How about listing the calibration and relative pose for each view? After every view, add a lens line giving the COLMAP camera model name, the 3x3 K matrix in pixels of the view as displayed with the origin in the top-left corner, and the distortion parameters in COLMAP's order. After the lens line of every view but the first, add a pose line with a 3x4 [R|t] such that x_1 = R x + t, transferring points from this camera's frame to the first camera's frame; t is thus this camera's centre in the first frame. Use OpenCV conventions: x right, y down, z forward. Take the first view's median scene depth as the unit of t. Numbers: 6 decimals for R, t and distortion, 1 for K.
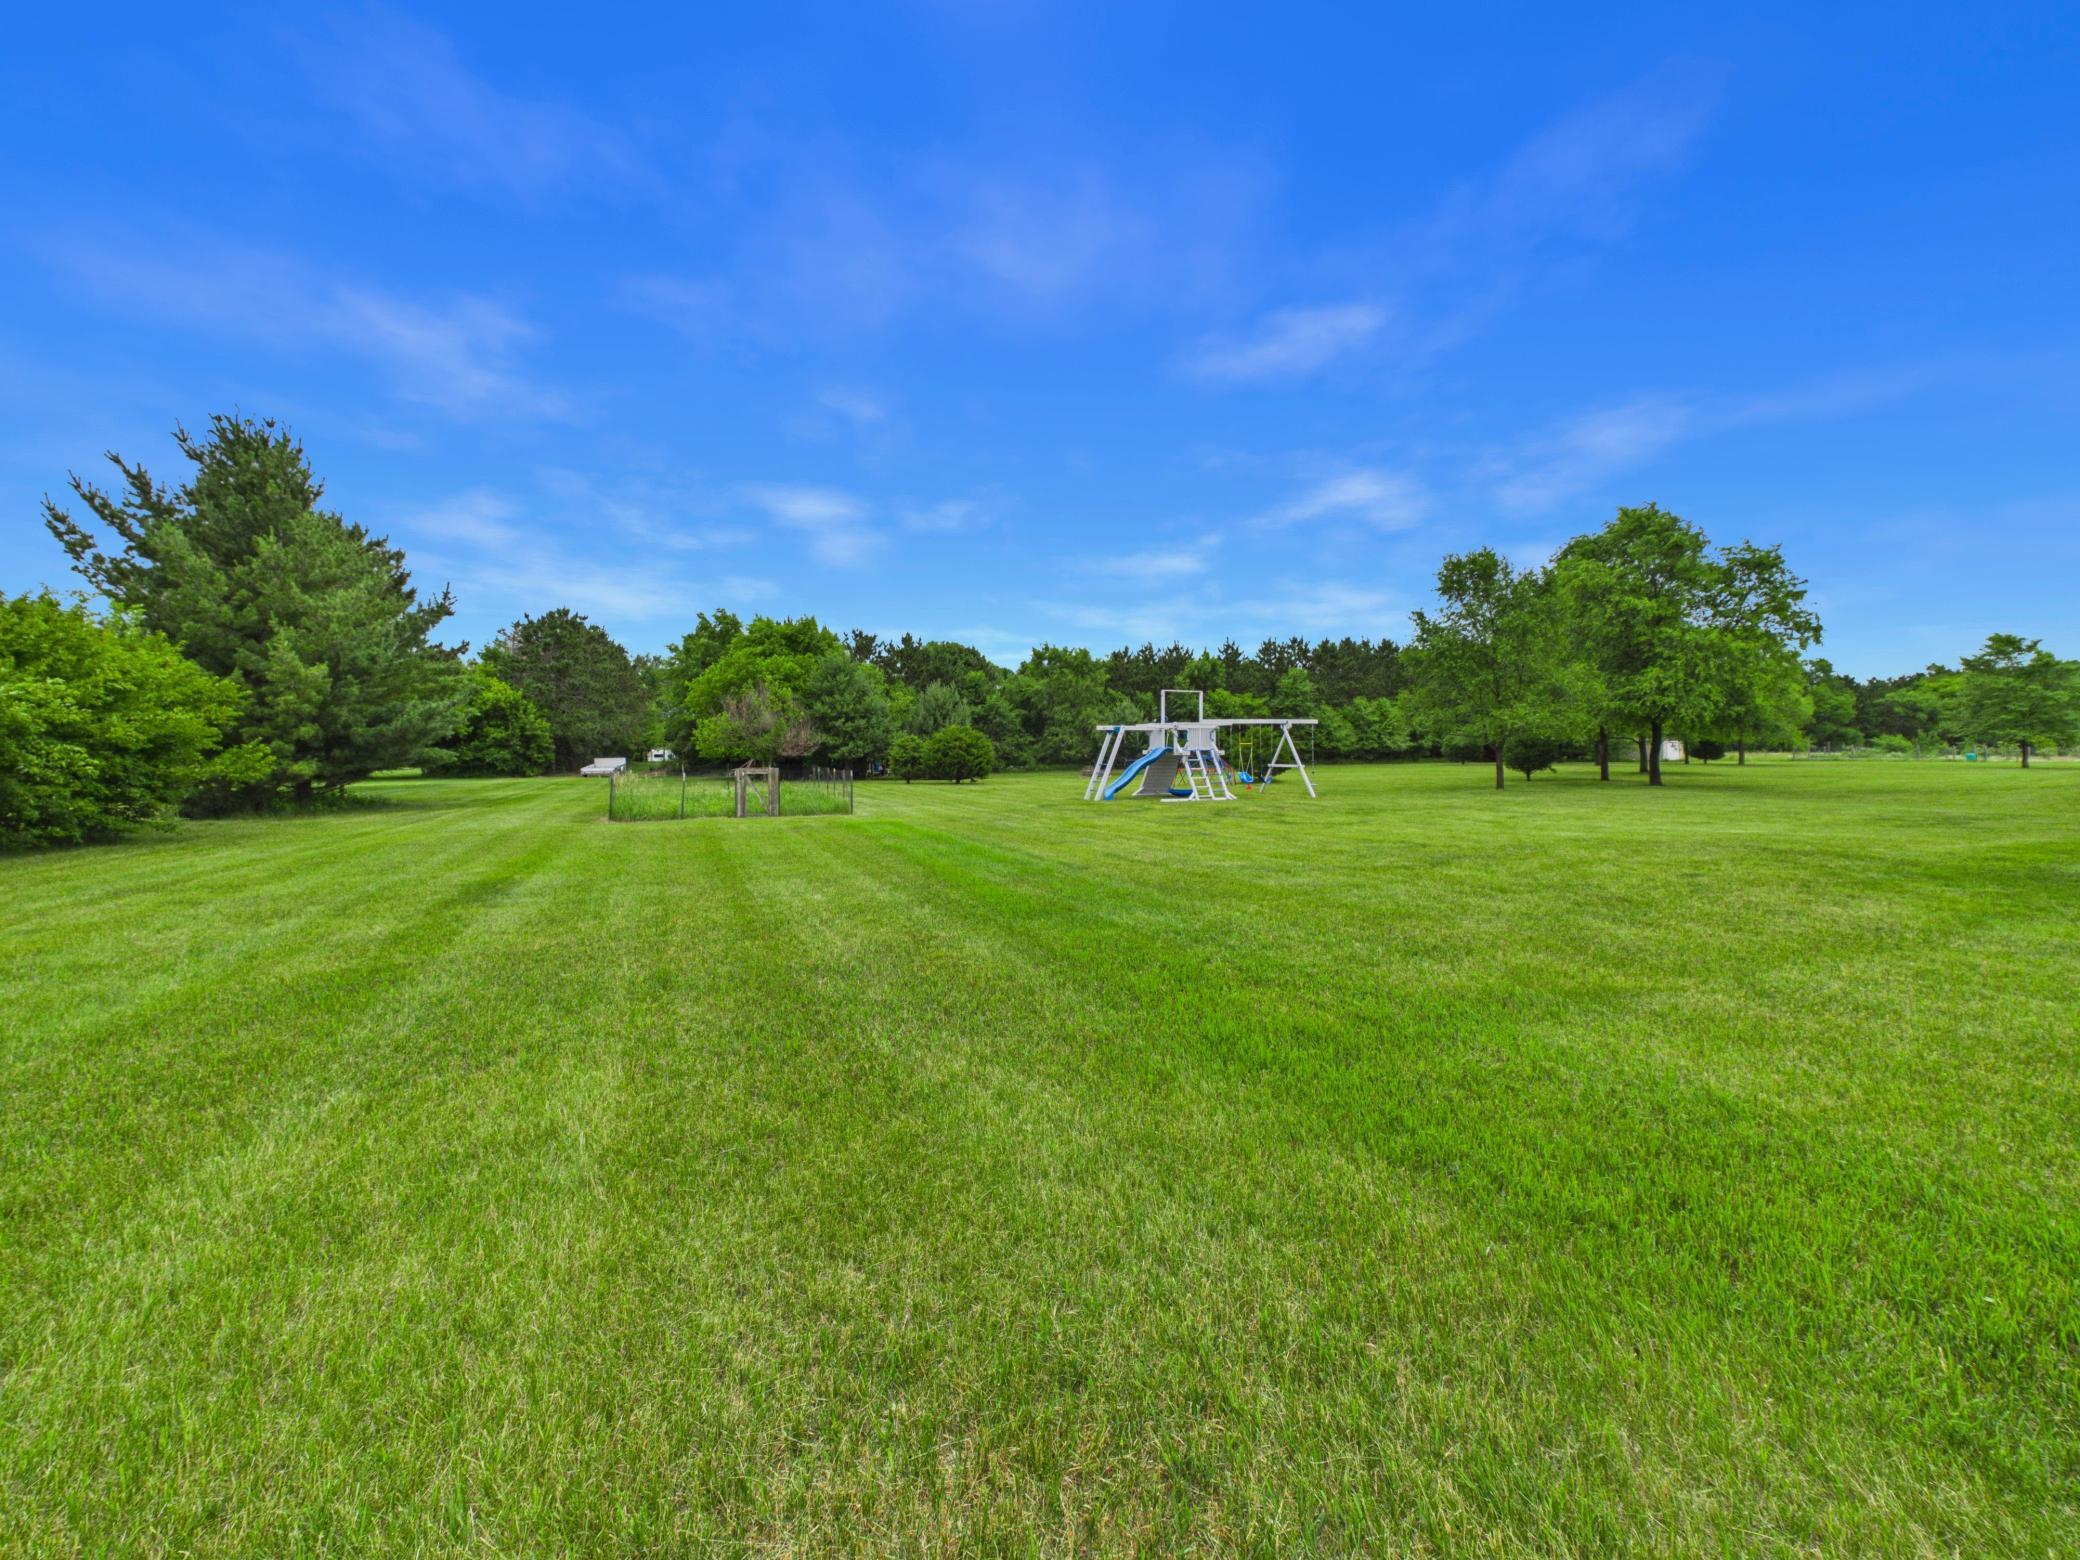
lens RADIAL K [[821.1, 0, 1047.3], [0, 821.1, 754.0], [0, 0, 1]] dist [-0.004391, 0.000751]
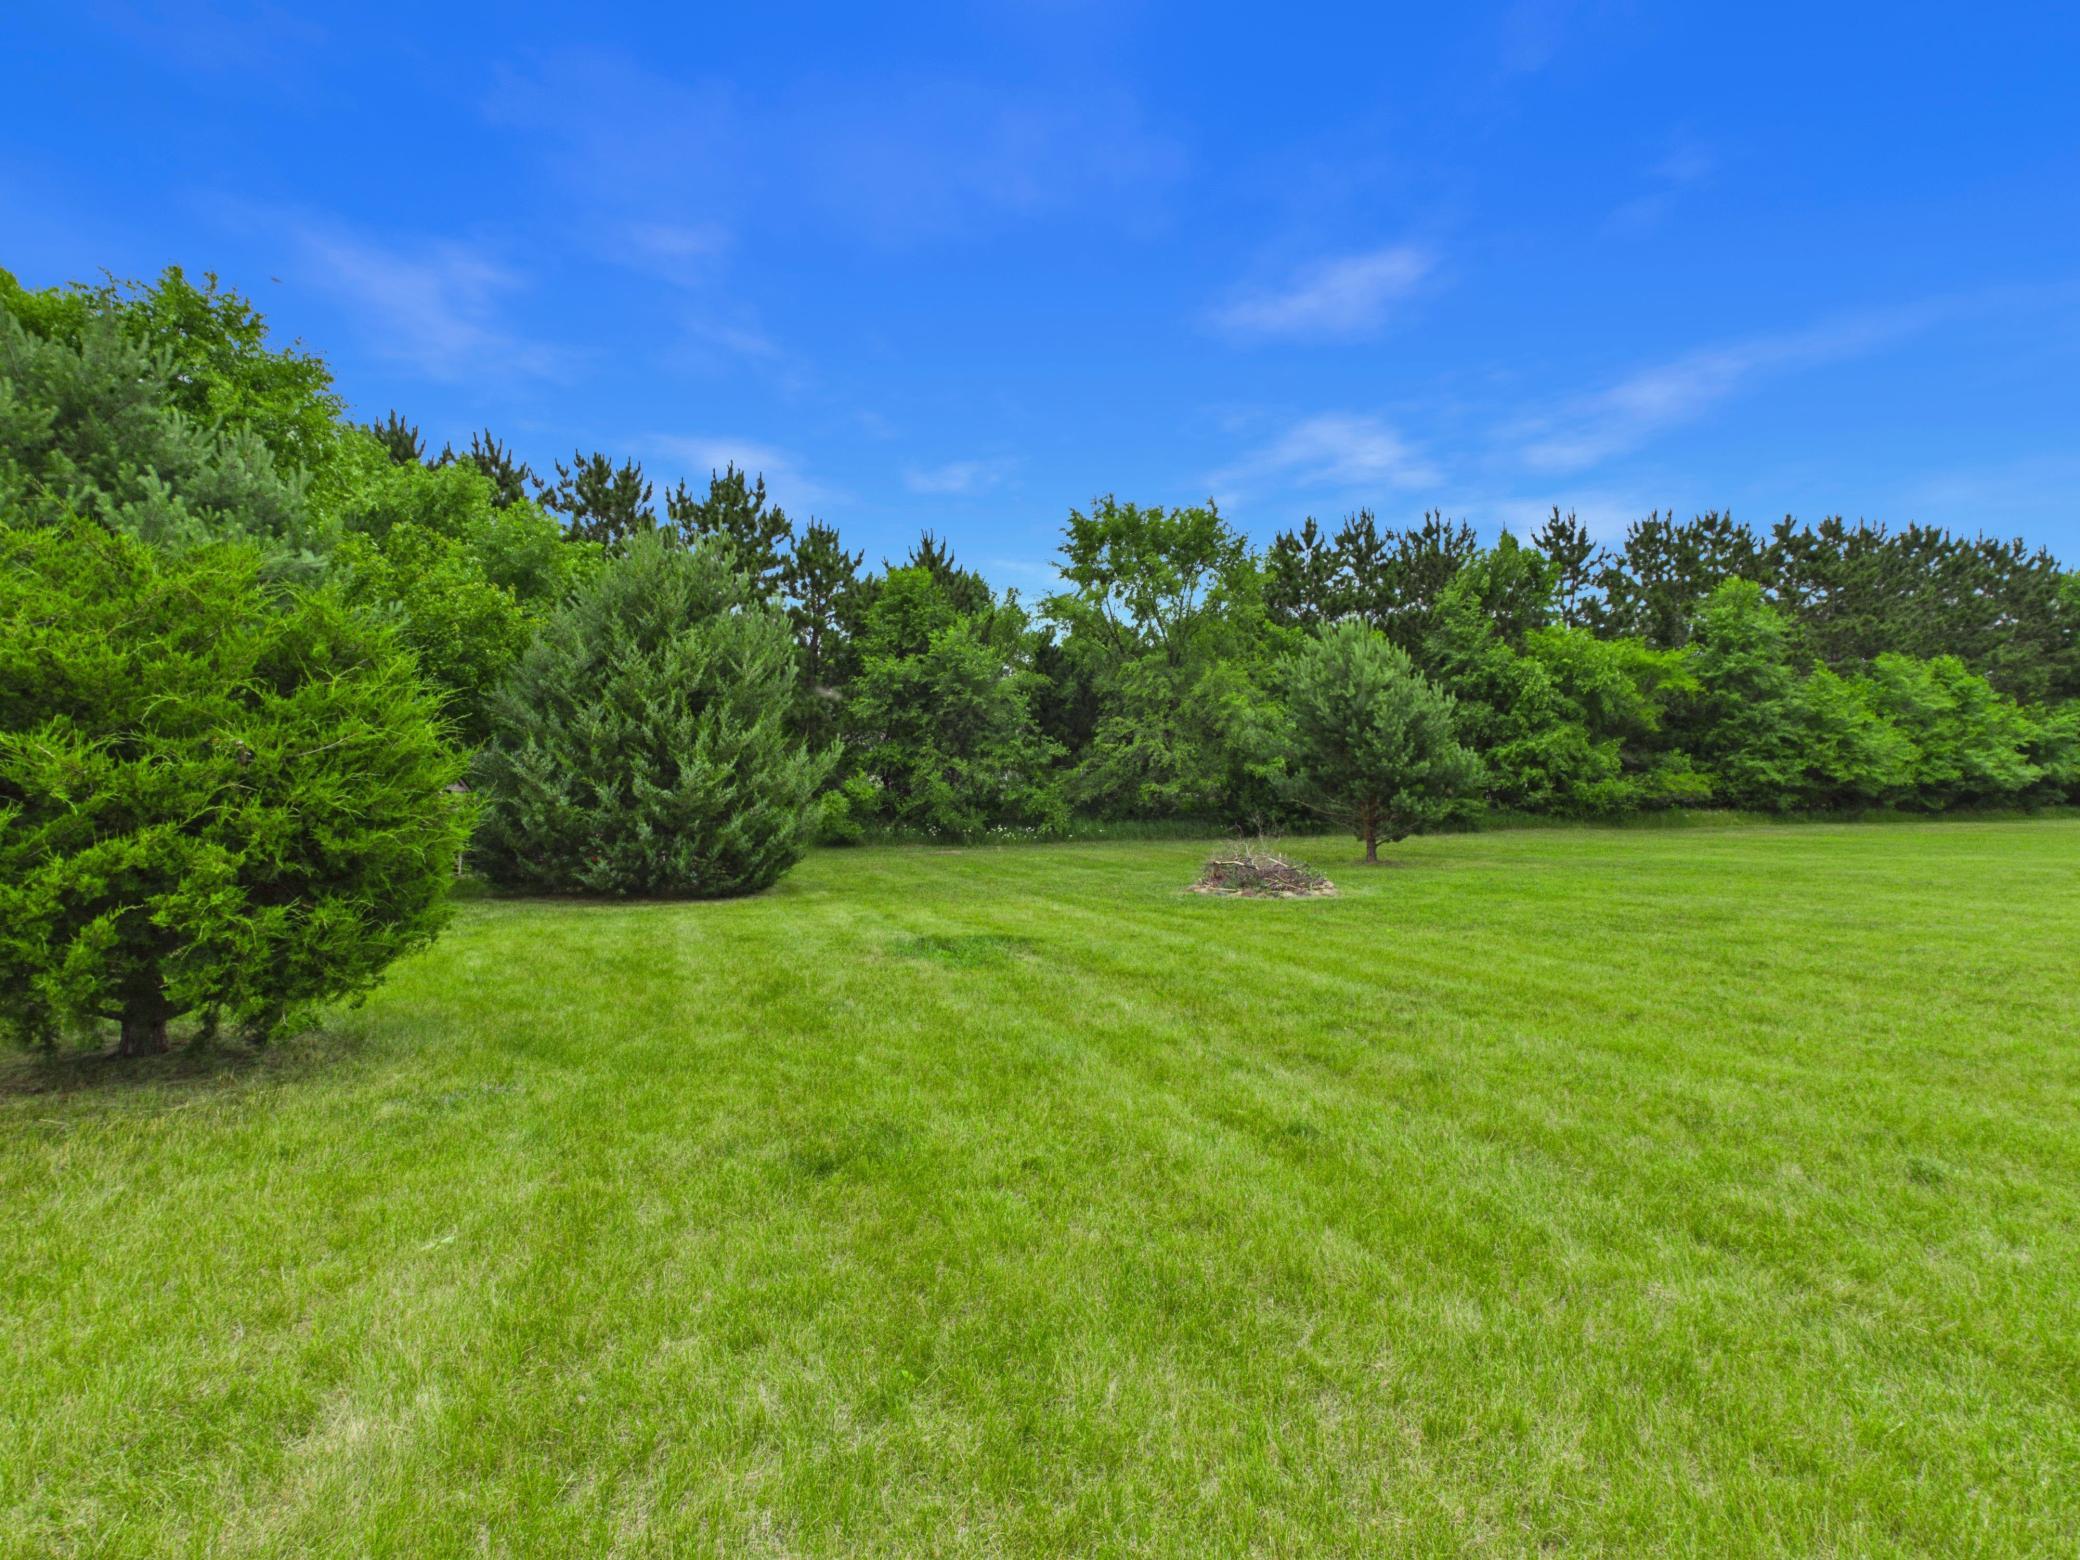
lens RADIAL K [[1055.9, 0, 1043.9], [0, 1055.9, 773.6], [0, 0, 1]] dist [-0.034839, 0.000017]
pose [[0.996214, 0.003073, -0.086881, 0.020884], [-0.004478, 0.999862, -0.015979, -0.001128], [0.086820, 0.016307, 0.996091, 0.750788]]
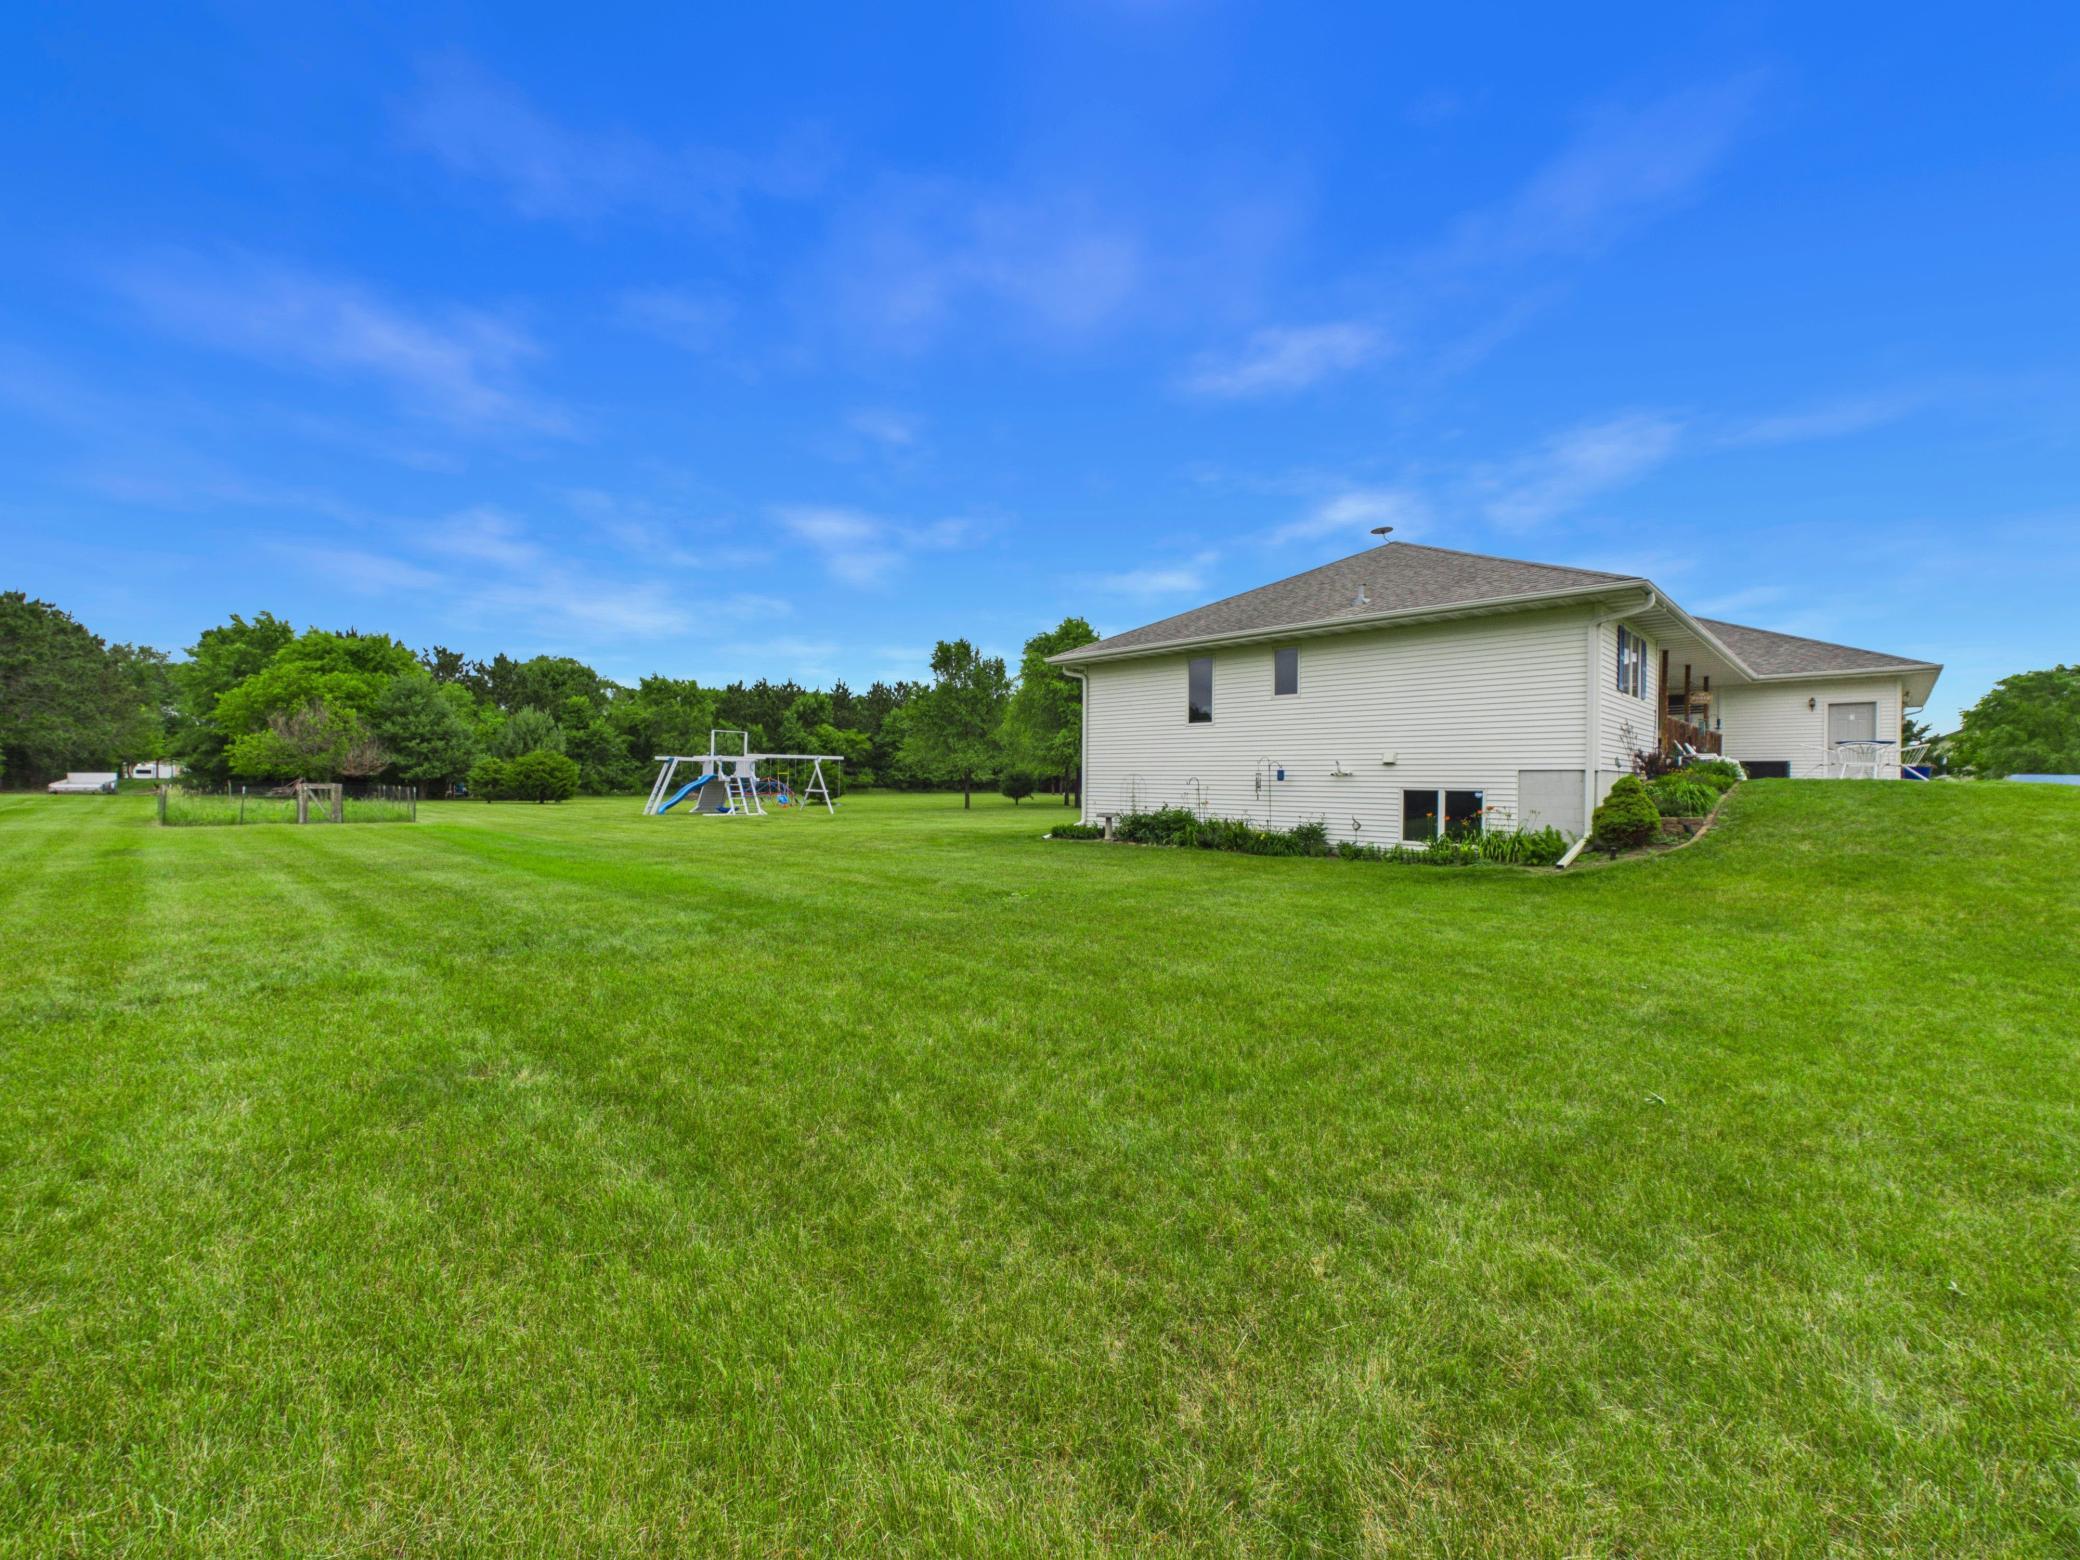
lens RADIAL K [[821.1, 0, 1038.2], [0, 821.1, 785.1], [0, 0, 1]] dist [-0.004391, 0.000751]
pose [[0.922896, 0.017696, 0.384643, 0.070025], [-0.018728, 0.999824, -0.001063, 0.000016], [-0.384595, -0.006222, 0.923065, -0.229304]]
